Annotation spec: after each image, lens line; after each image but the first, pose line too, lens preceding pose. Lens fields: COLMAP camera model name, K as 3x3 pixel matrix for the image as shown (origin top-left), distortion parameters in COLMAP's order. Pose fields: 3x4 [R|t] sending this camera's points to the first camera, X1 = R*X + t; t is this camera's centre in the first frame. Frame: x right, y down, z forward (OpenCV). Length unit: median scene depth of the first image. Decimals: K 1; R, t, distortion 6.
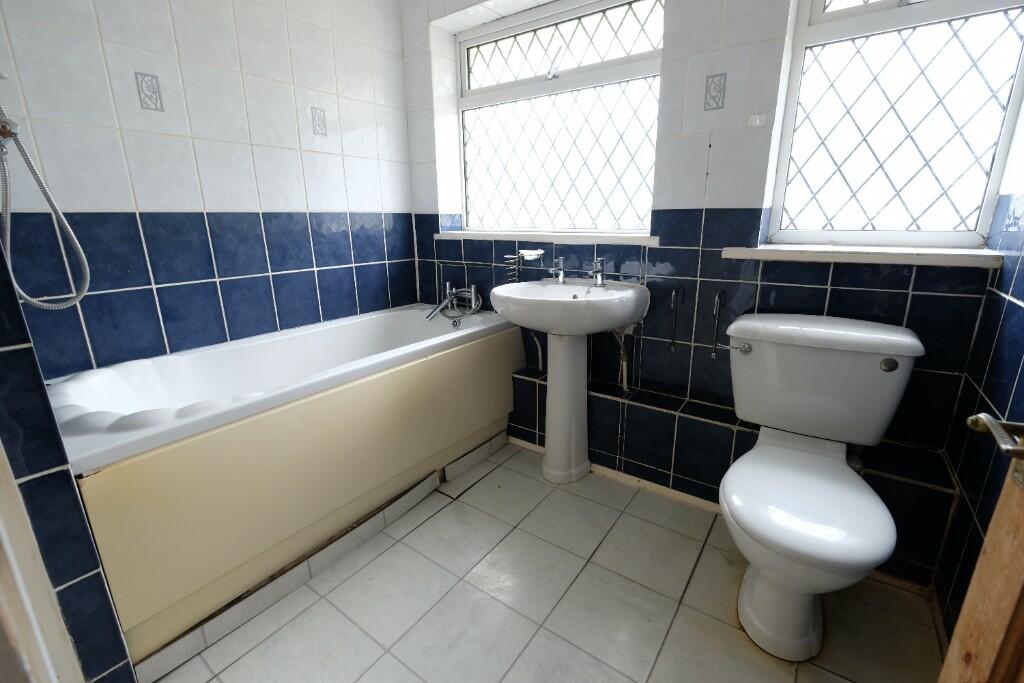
lens RADIAL K [[446.9, 0, 510.9], [0, 446.9, 334.9], [0, 0, 1]] dist [-0.002115, -0.000850]
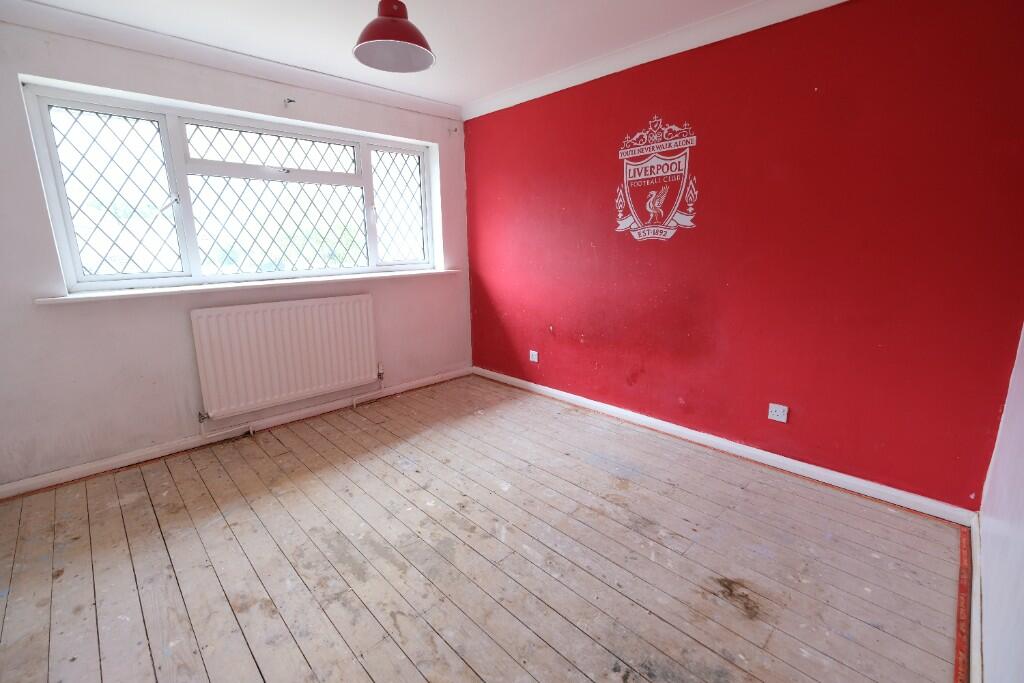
lens RADIAL K [[446.9, 0, 516.4], [0, 446.9, 338.9], [0, 0, 1]] dist [-0.002115, -0.000850]
pose [[0.166960, -0.198814, 0.965711, -1.190466], [0.282183, 0.948123, 0.146407, -0.040542], [-0.944721, 0.248063, 0.214400, 0.080042]]
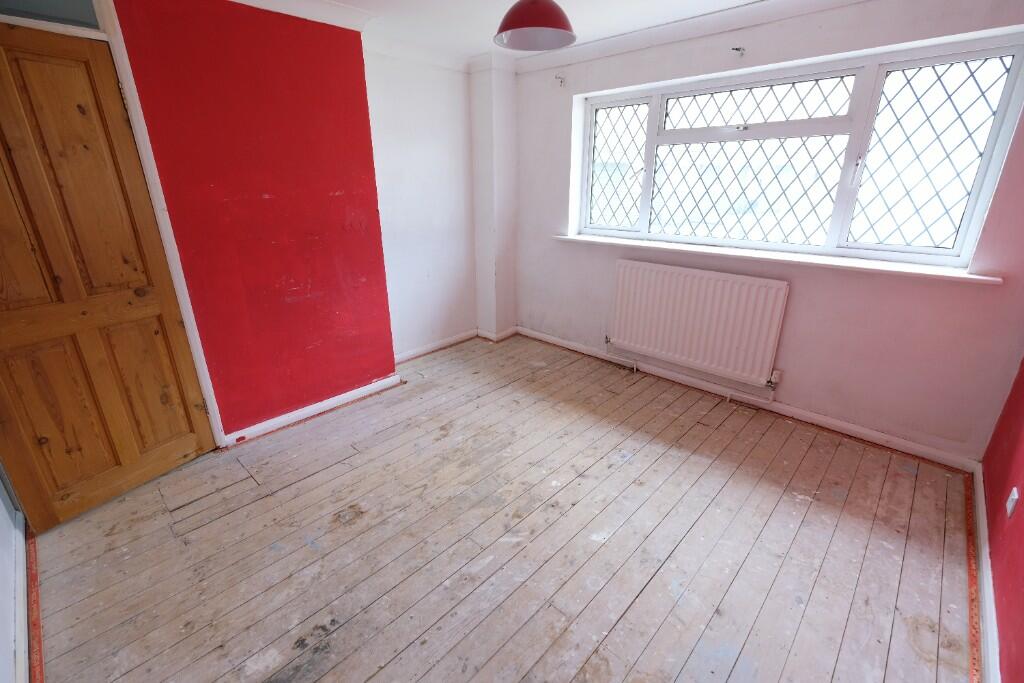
lens RADIAL K [[446.9, 0, 505.6], [0, 446.9, 337.2], [0, 0, 1]] dist [-0.002115, -0.000850]
pose [[0.988439, 0.059104, -0.139621, -0.351644], [-0.050658, 0.996708, 0.063297, 0.004511], [0.142903, -0.055493, 0.988180, -0.426555]]
